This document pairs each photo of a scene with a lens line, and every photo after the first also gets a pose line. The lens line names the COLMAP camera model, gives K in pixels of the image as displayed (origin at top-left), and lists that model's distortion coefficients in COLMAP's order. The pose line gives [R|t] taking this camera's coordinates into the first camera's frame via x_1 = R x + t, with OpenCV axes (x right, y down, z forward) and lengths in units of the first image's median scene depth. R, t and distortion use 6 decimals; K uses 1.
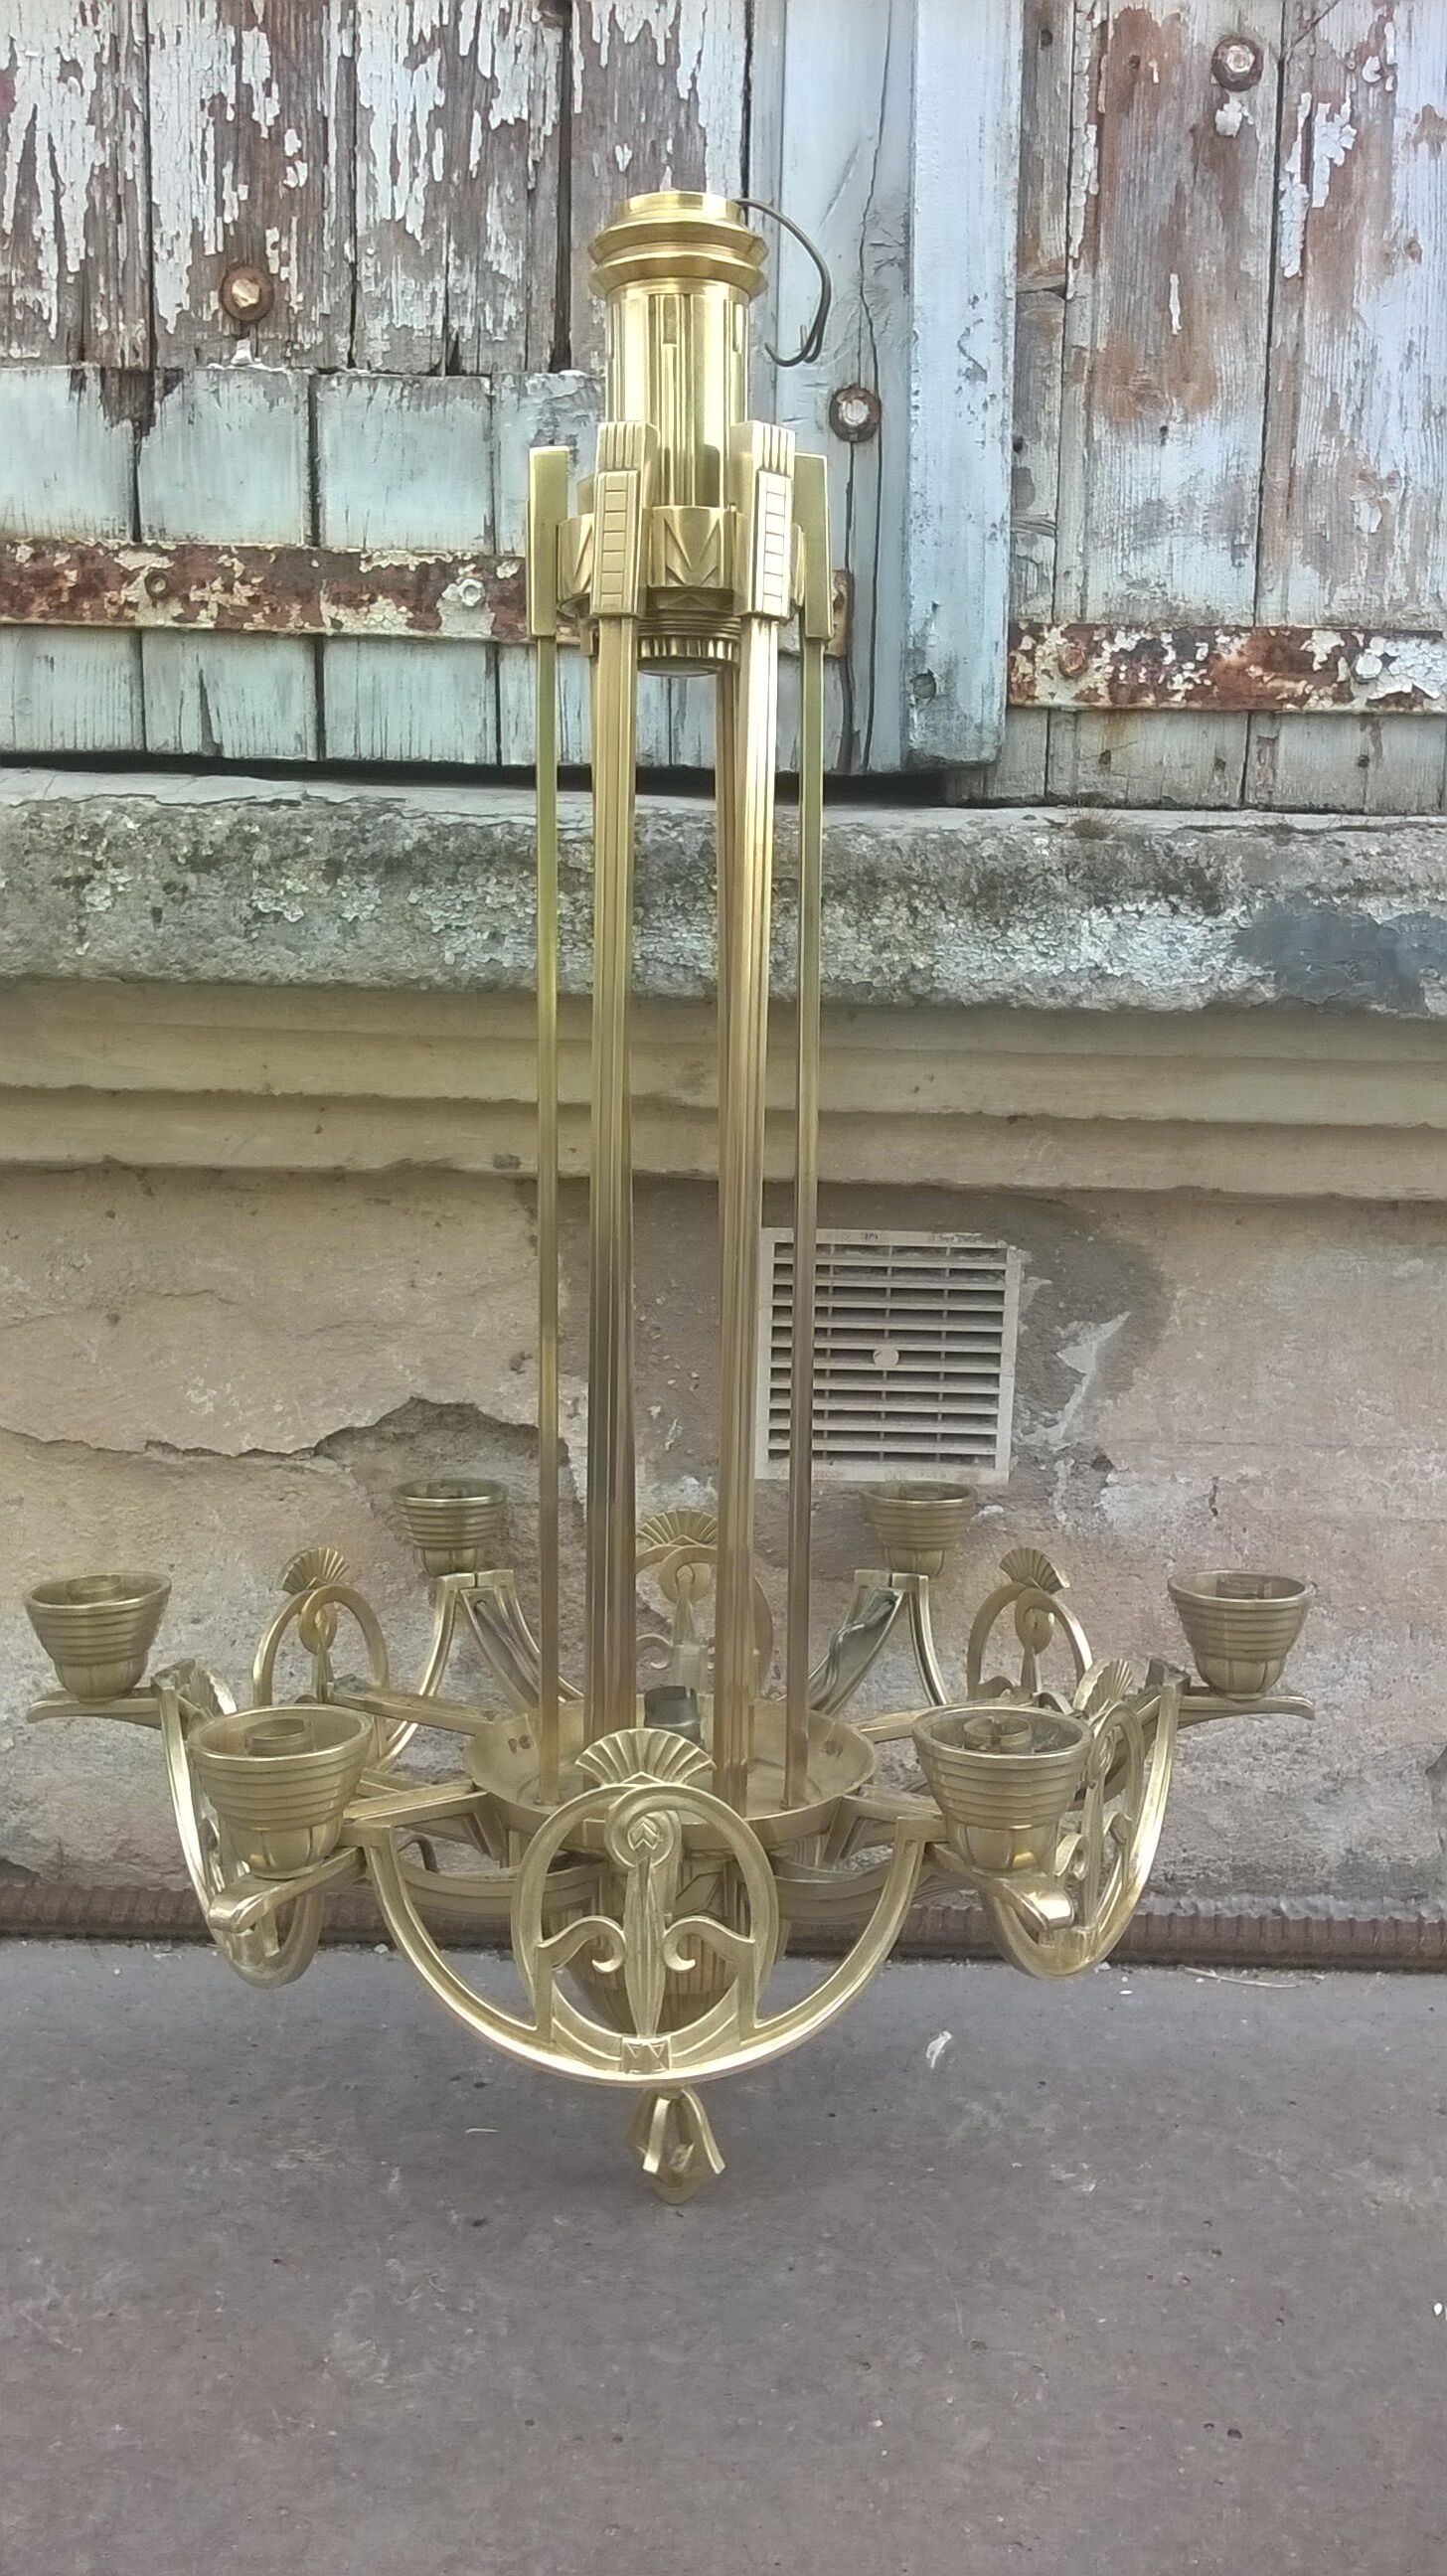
lens RADIAL K [[2282.4, 0, 737.8], [0, 2282.4, 1298.4], [0, 0, 1]] dist [0.043674, -0.191520]
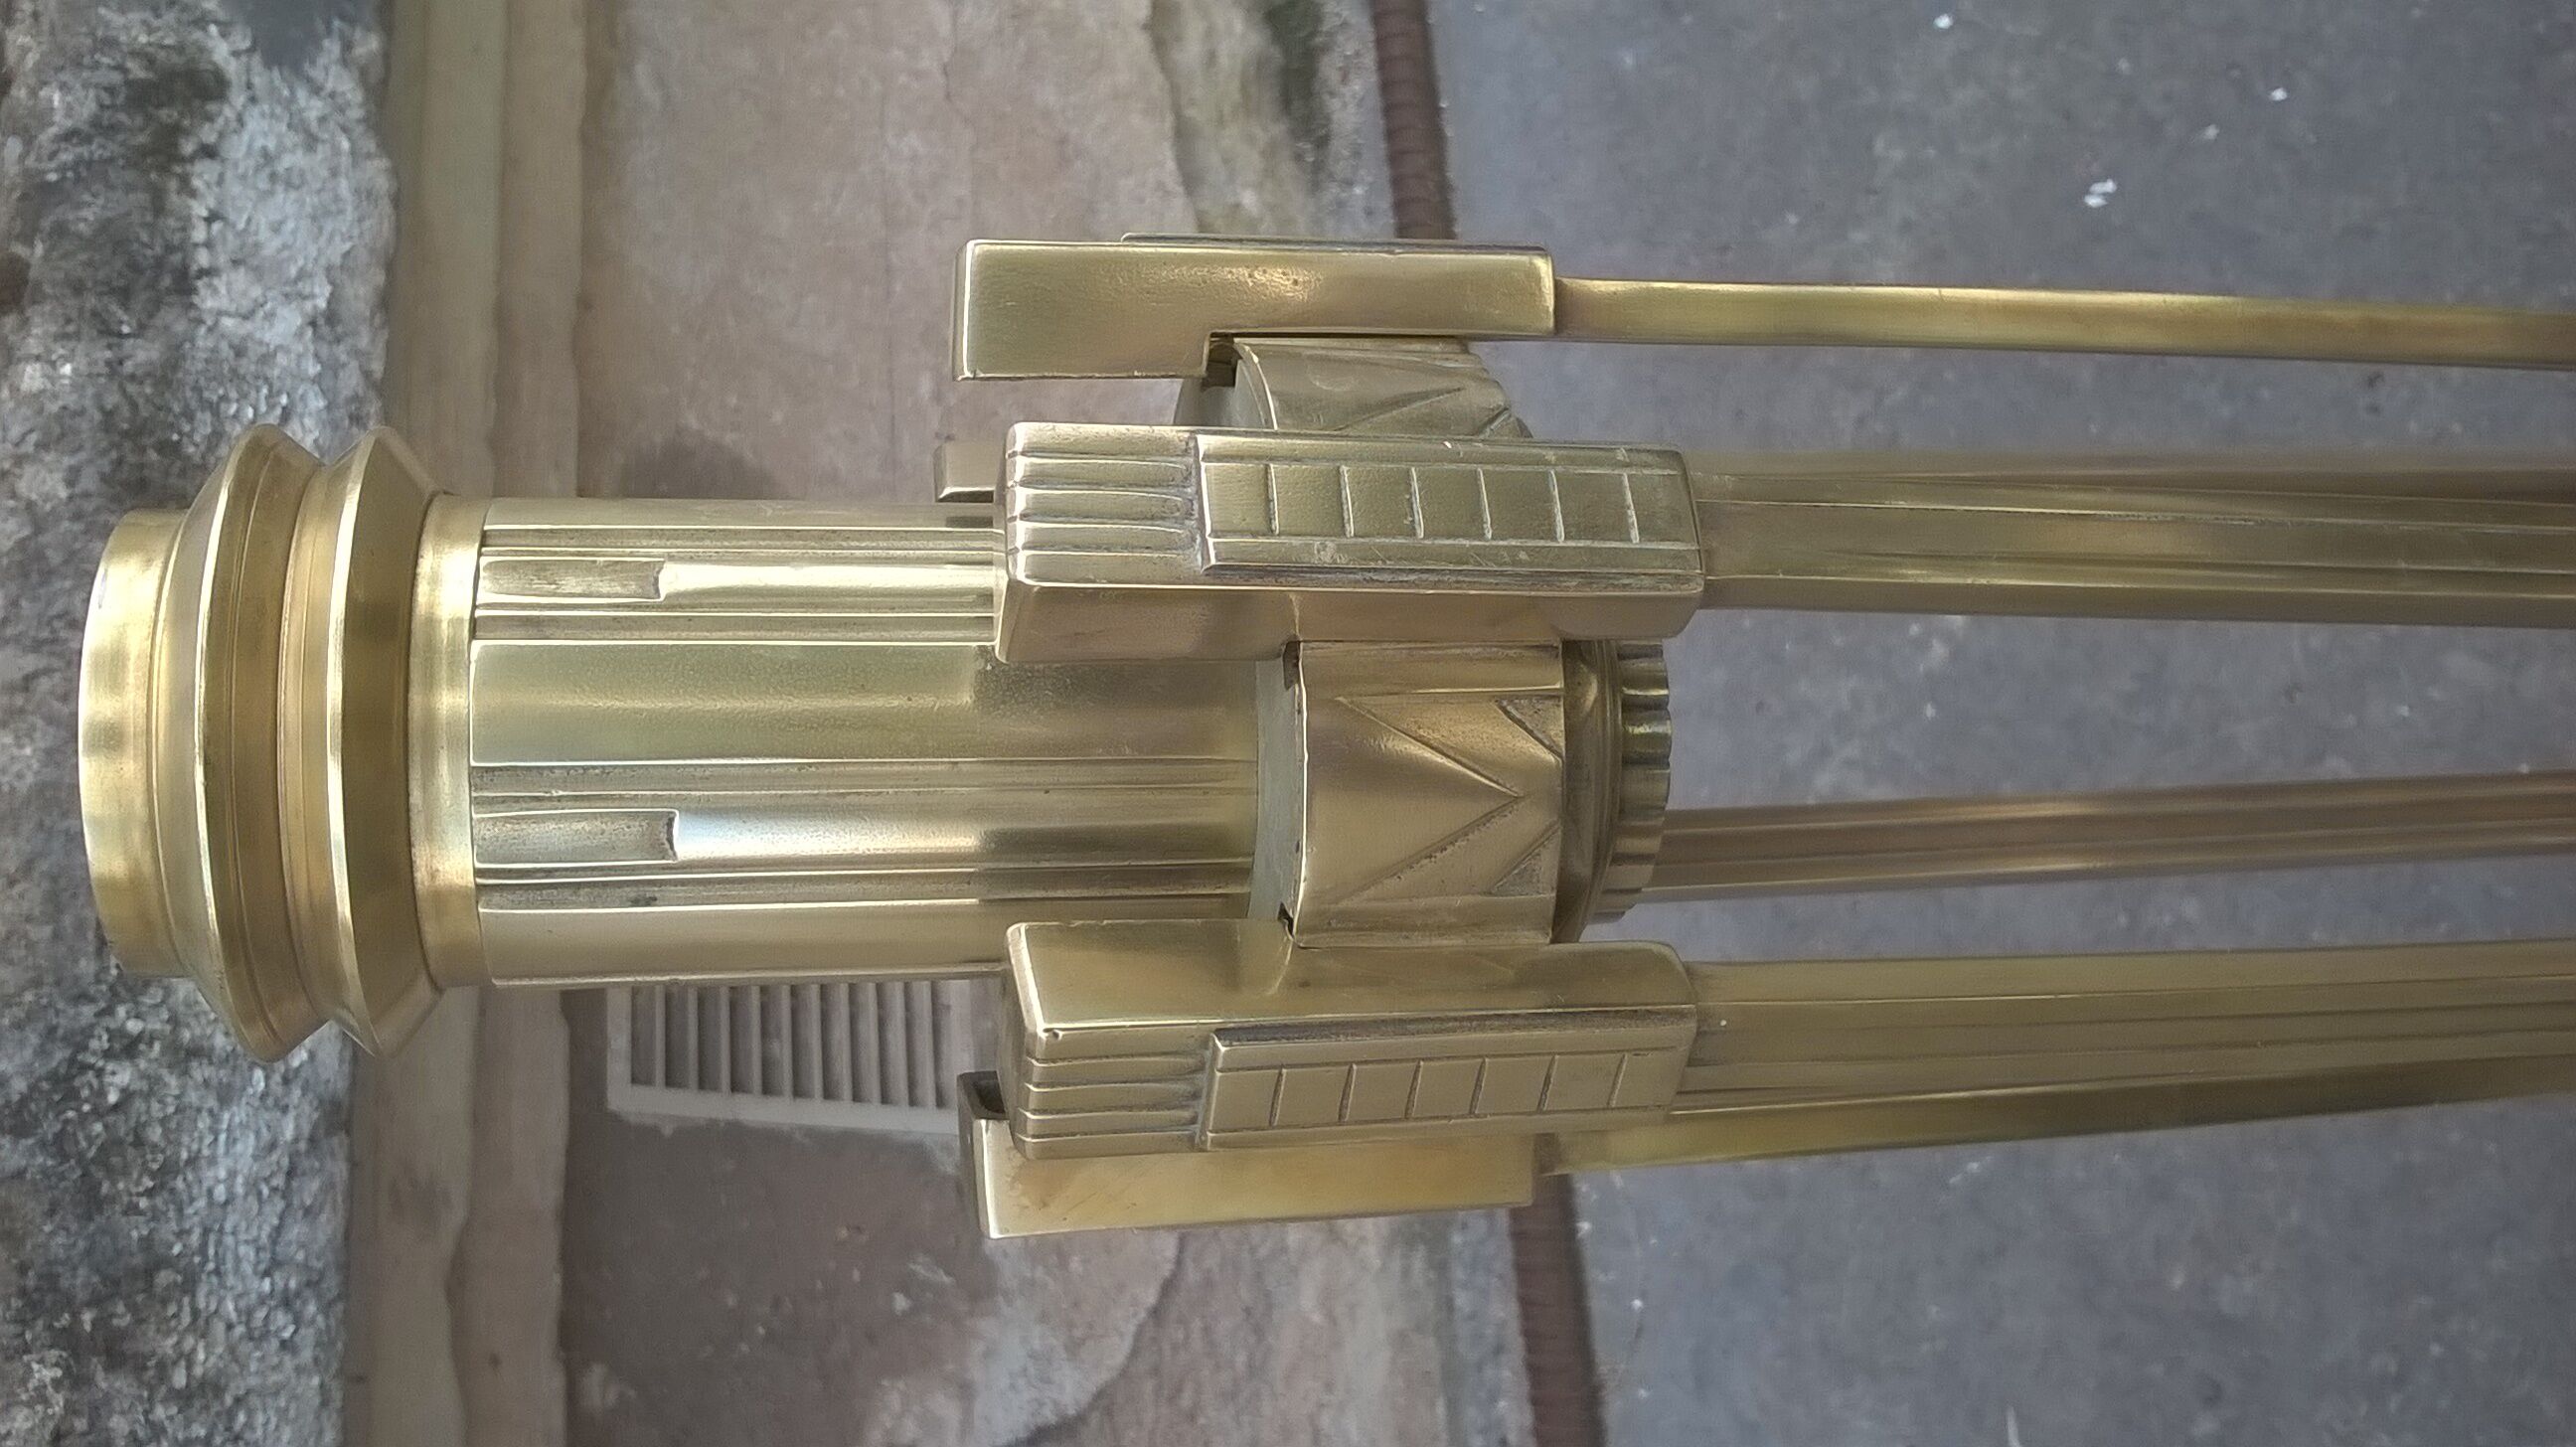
lens RADIAL K [[2282.4, 0, 1285.3], [0, 2282.4, 713.3], [0, 0, 1]] dist [0.043674, -0.191520]
pose [[-0.106129, -0.947314, 0.302213, -0.089577], [0.801765, 0.098243, 0.589509, -0.253173], [-0.588141, 0.304868, 0.749097, 0.526564]]
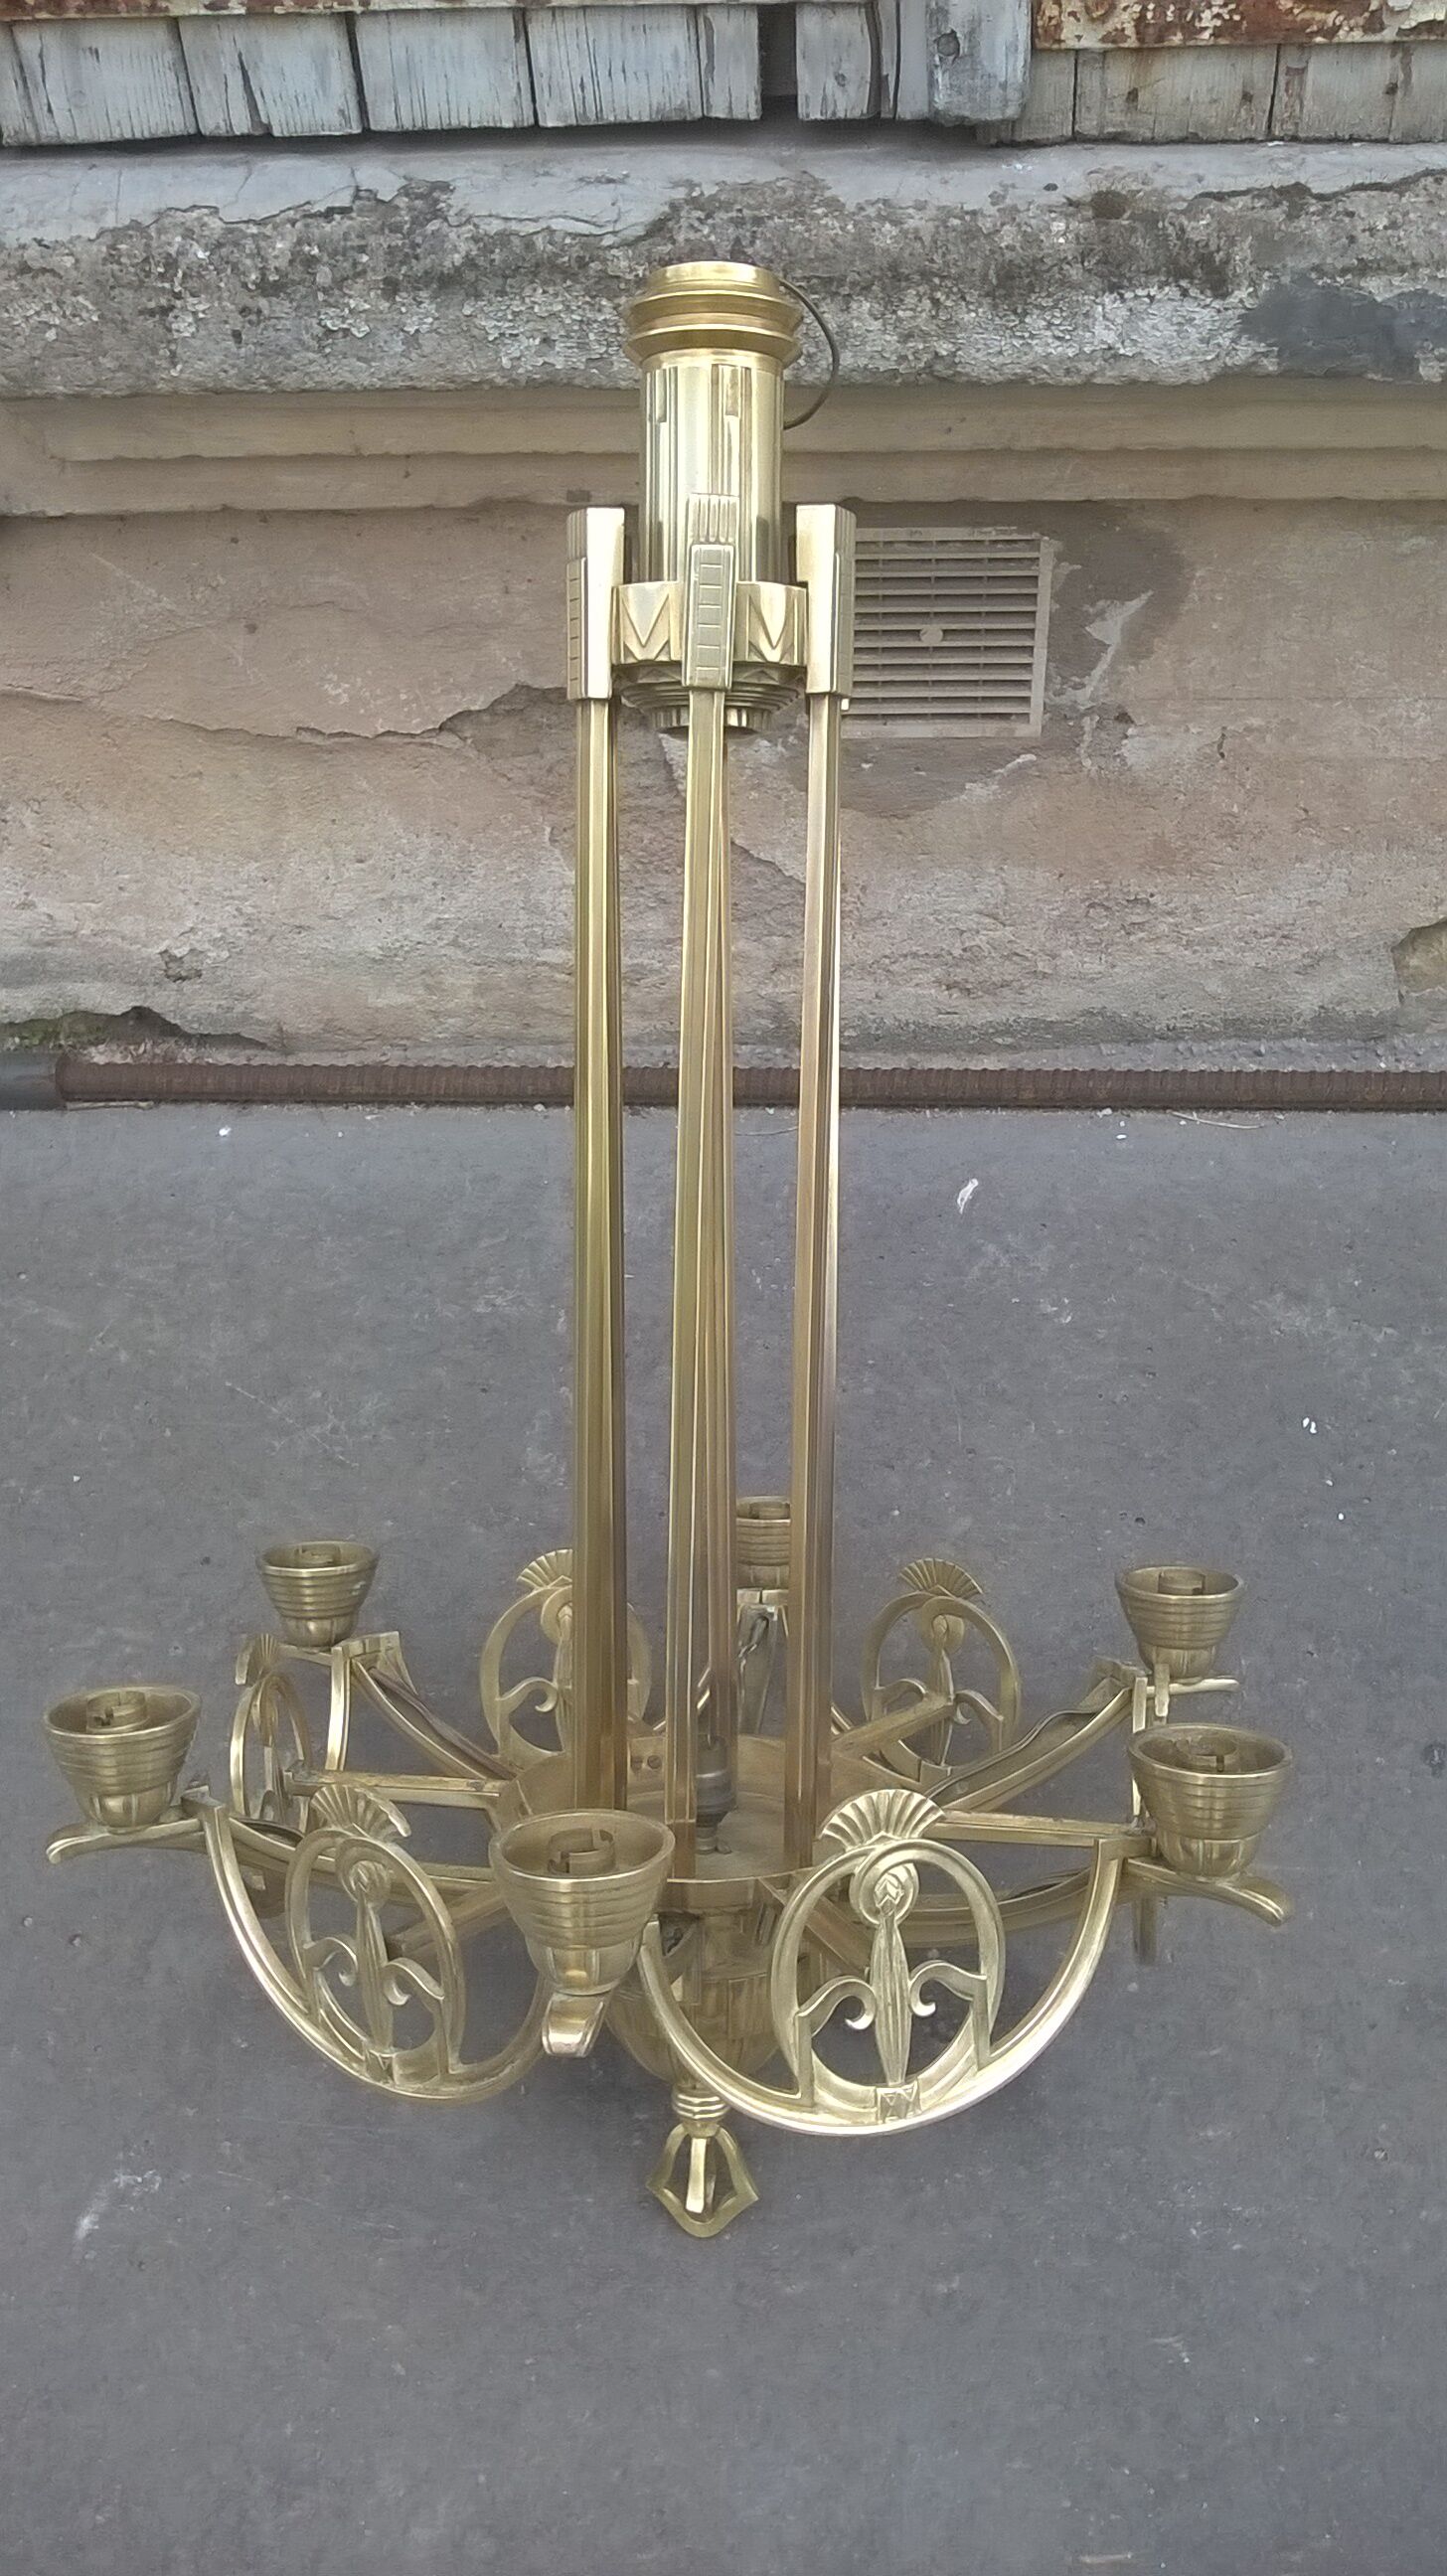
lens RADIAL K [[2282.4, 0, 736.4], [0, 2282.4, 1311.0], [0, 0, 1]] dist [0.043674, -0.191520]
pose [[0.996484, -0.007946, -0.083403, 0.067854], [0.052182, 0.837687, 0.543652, -0.349614], [0.065546, -0.546093, 0.835157, -0.140559]]
